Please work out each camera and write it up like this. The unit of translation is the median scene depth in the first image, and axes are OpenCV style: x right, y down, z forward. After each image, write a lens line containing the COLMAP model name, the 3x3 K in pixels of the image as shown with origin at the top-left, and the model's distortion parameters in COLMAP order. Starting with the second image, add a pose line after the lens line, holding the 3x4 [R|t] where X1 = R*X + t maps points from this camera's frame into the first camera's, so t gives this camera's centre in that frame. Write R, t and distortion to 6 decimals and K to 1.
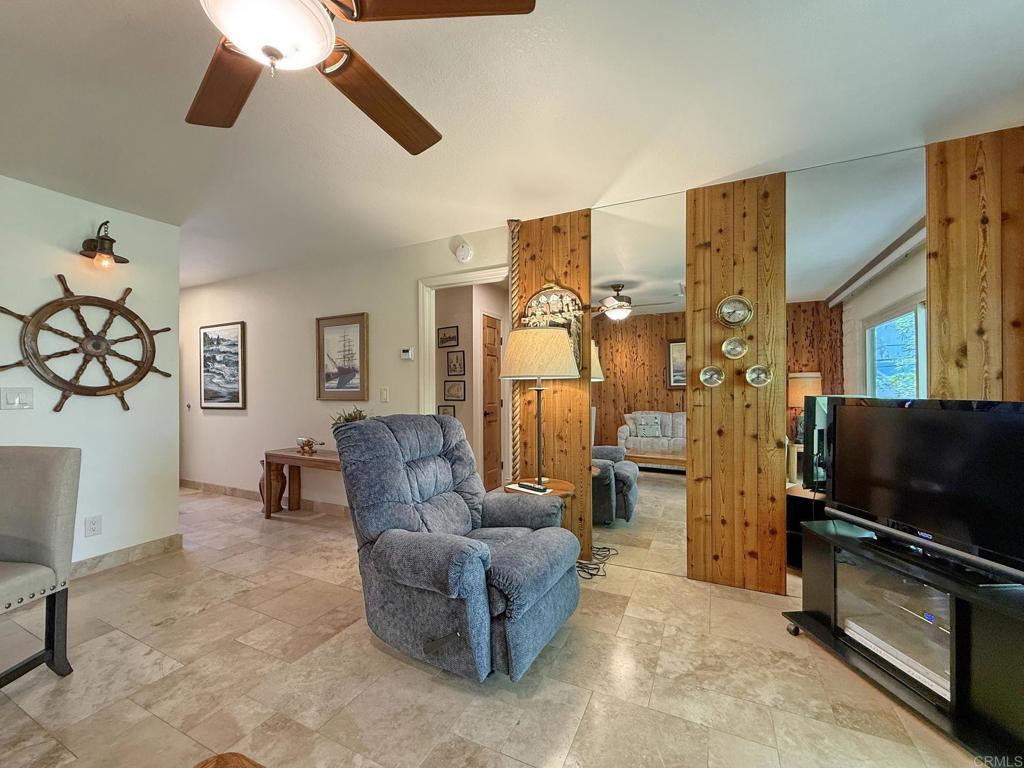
lens RADIAL K [[419.5, 0, 518.5], [0, 419.5, 391.1], [0, 0, 1]] dist [-0.005750, 0.000249]
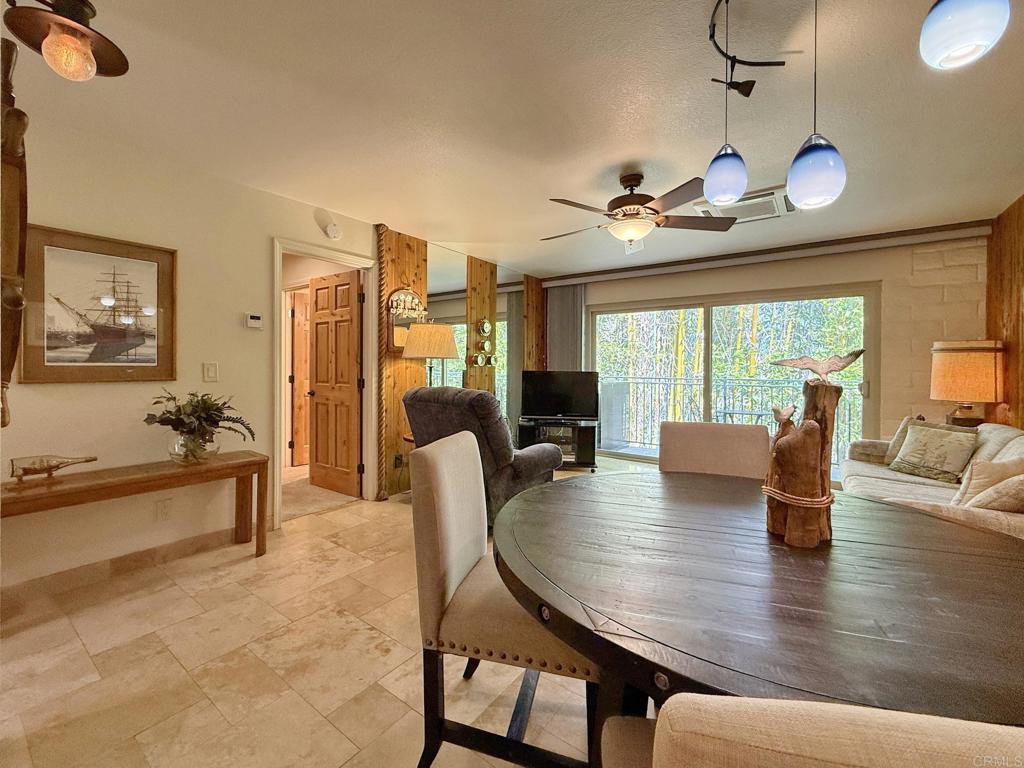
lens RADIAL K [[436.1, 0, 497.0], [0, 436.1, 375.6], [0, 0, 1]] dist [-0.017051, 0.001151]
pose [[0.179986, -0.013565, 0.983576, -1.221207], [0.002413, 0.999908, 0.013349, 0.007960], [-0.983666, -0.000029, 0.180003, 0.471108]]
